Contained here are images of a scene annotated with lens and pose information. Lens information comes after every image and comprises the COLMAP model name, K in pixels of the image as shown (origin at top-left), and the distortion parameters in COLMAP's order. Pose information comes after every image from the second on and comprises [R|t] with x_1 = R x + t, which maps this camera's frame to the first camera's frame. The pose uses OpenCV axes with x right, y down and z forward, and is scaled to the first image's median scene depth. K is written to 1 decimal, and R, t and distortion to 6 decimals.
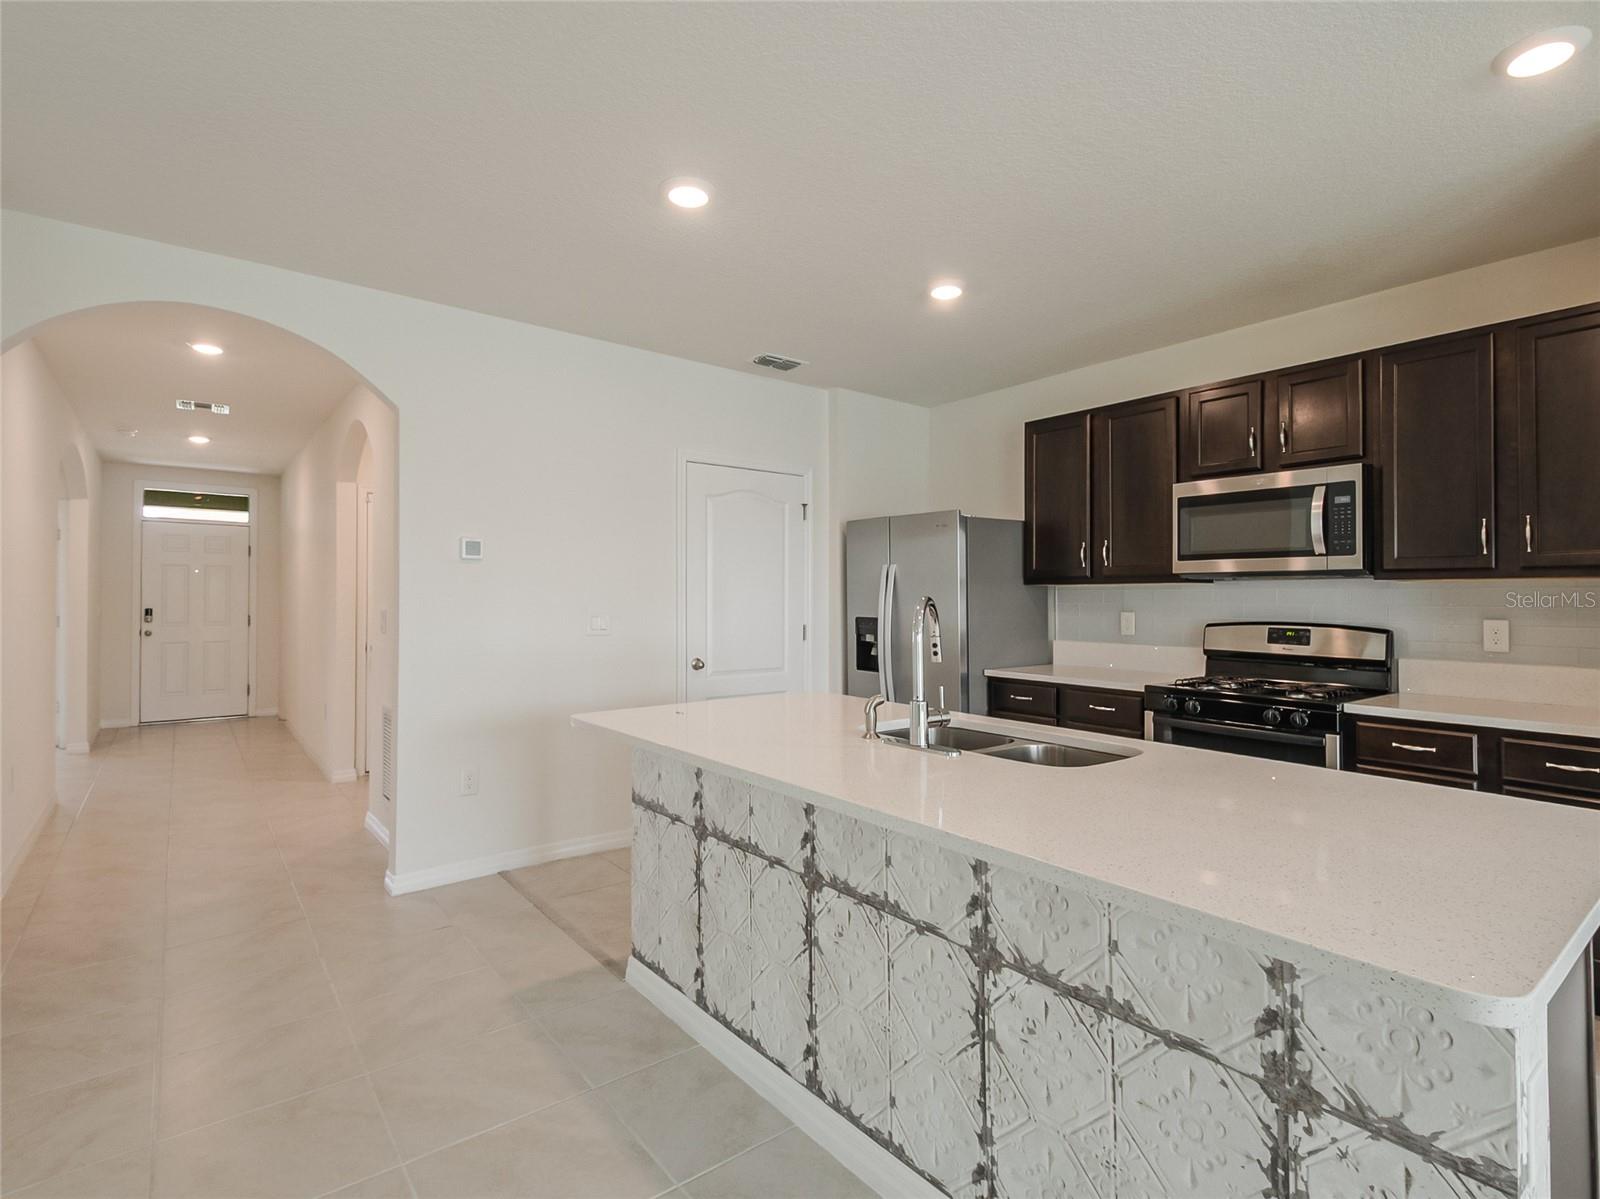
lens RADIAL K [[800.3, 0, 815.6], [0, 800.3, 594.7], [0, 0, 1]] dist [0.000756, -0.013737]
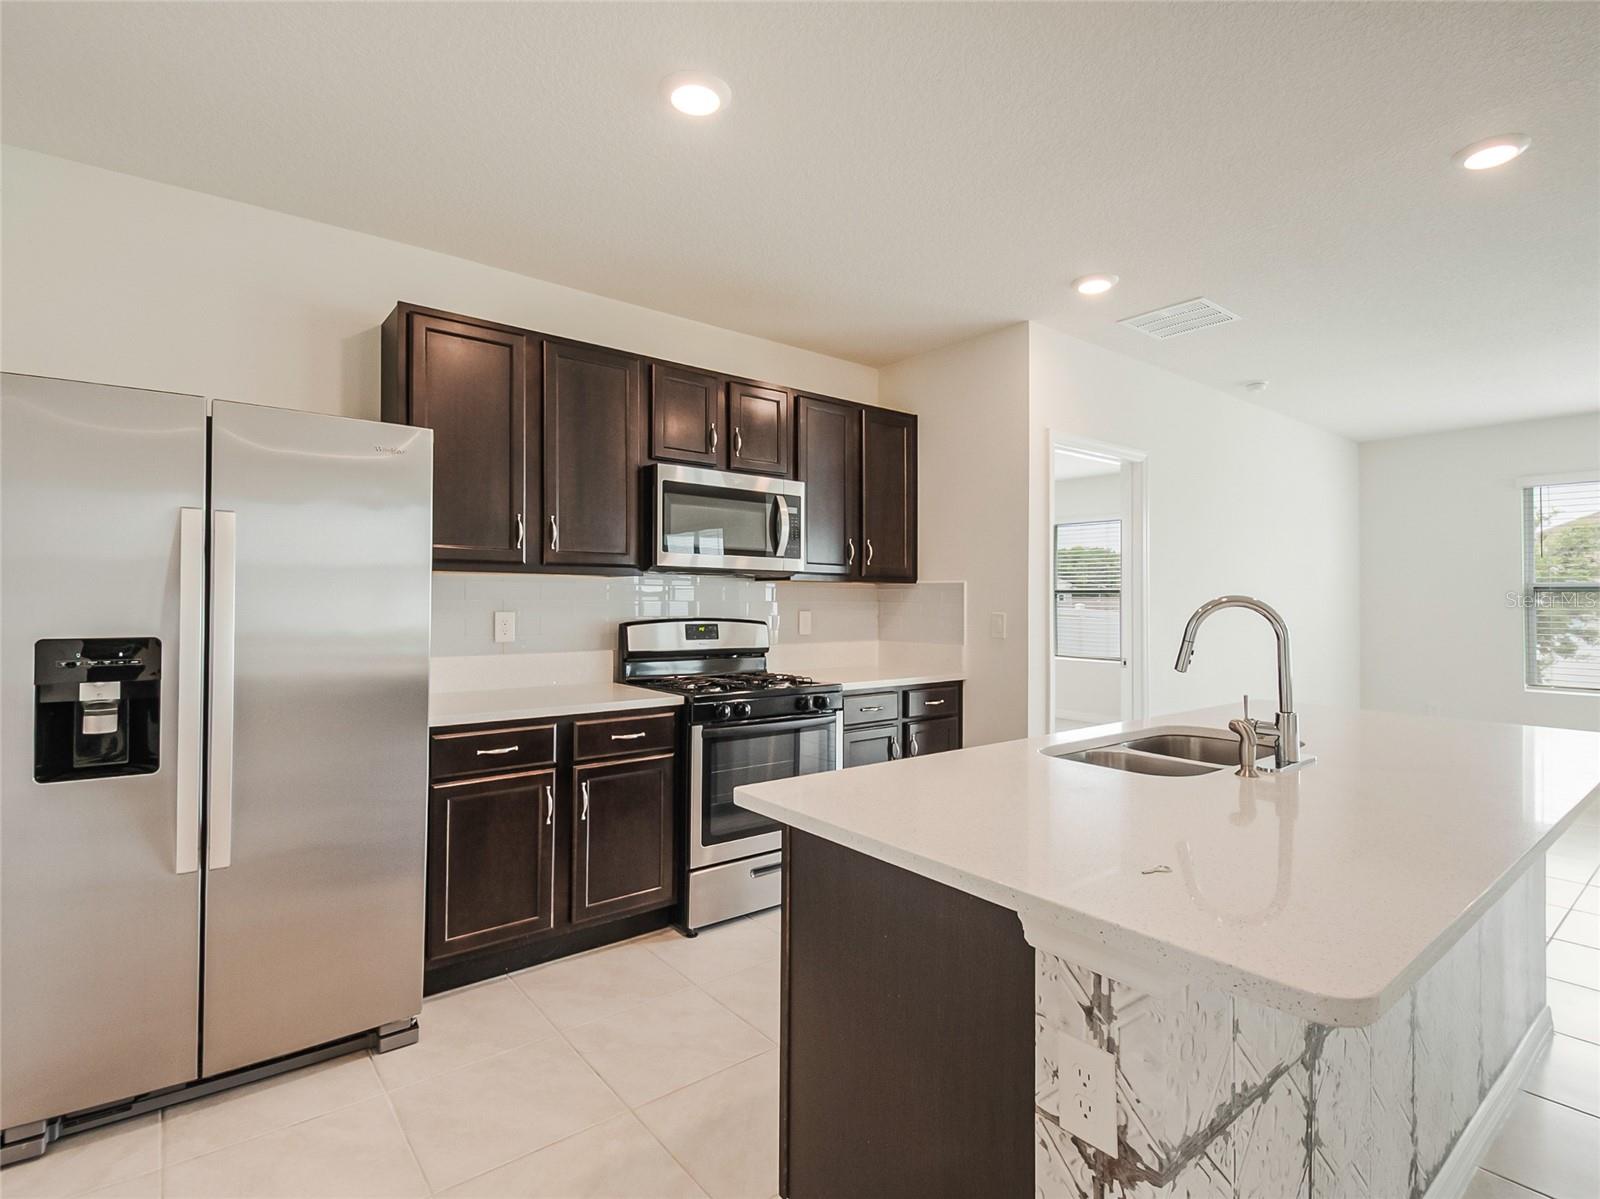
lens RADIAL K [[797.2, 0, 831.0], [0, 797.2, 601.7], [0, 0, 1]] dist [-0.001161, -0.000326]
pose [[-0.027264, -0.003982, 0.999620, -0.502607], [-0.010864, 0.999934, 0.003686, 0.008819], [-0.999569, -0.010760, -0.027305, 0.982060]]
